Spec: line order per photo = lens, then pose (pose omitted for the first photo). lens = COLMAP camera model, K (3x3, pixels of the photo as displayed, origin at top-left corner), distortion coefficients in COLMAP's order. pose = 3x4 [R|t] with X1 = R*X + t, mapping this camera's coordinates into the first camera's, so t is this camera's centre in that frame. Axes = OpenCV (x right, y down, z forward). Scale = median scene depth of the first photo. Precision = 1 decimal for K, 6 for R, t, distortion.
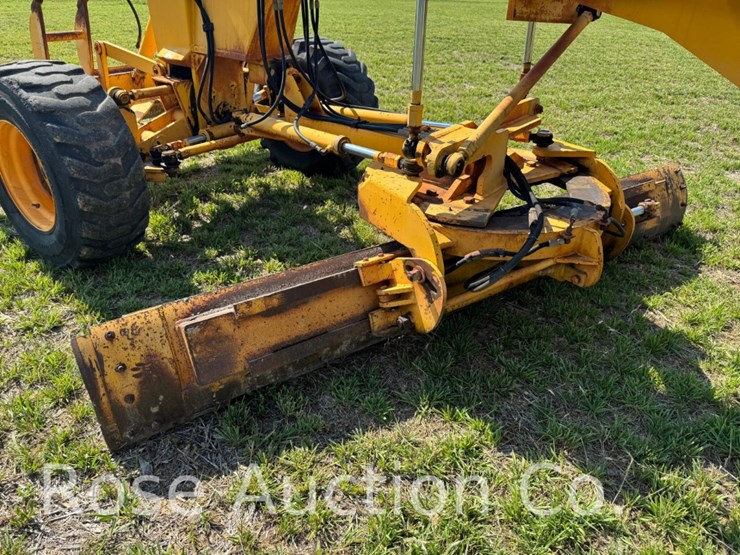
lens RADIAL K [[525.5, 0, 381.8], [0, 525.5, 276.8], [0, 0, 1]] dist [0.066199, -0.083451]
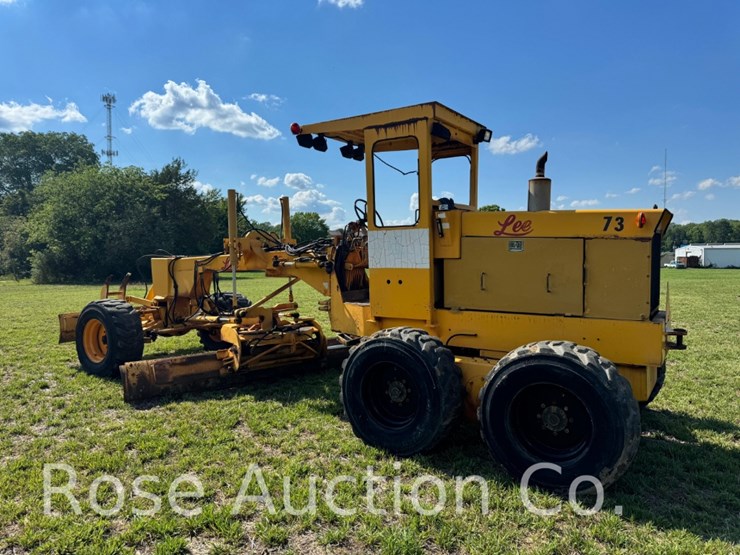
lens RADIAL K [[525.5, 0, 381.8], [0, 525.5, 276.8], [0, 0, 1]] dist [0.066199, -0.083451]
pose [[0.997222, -0.047234, 0.057595, 0.586746], [0.068616, 0.883407, -0.463555, 0.839855], [-0.028984, 0.466219, 0.884194, -1.483048]]
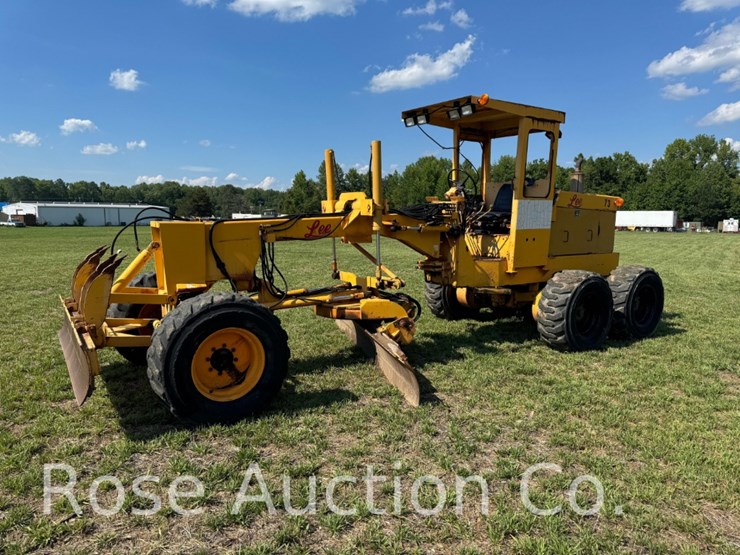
lens RADIAL K [[515.4, 0, 370.0], [0, 515.4, 277.5], [0, 0, 1]] dist [0.082311, -0.107099]
pose [[0.348201, -0.152507, 0.924931, -1.908897], [0.478055, 0.877622, -0.035262, -0.157432], [-0.806362, 0.454447, 0.378495, -0.014936]]
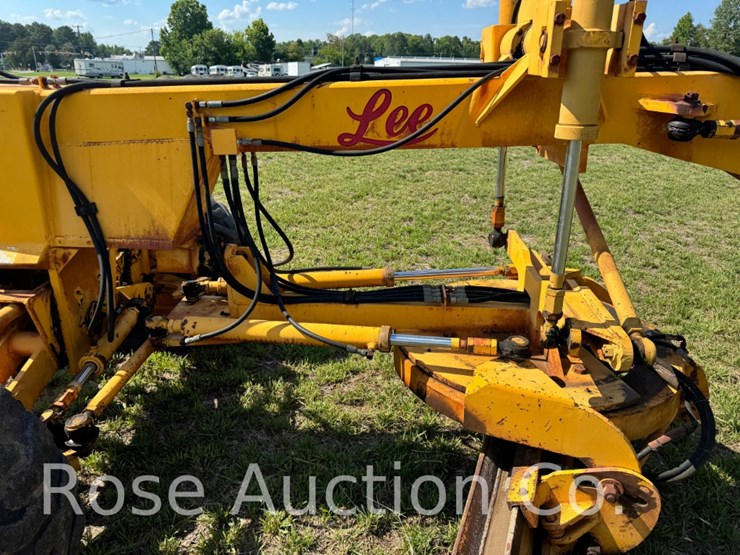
lens RADIAL K [[523.8, 0, 374.9], [0, 523.8, 270.2], [0, 0, 1]] dist [0.040796, -0.038951]
pose [[0.829872, -0.225116, 0.510524, -0.419667], [0.293273, 0.954394, -0.055882, -0.285068], [-0.474661, 0.196097, 0.858046, 0.321708]]
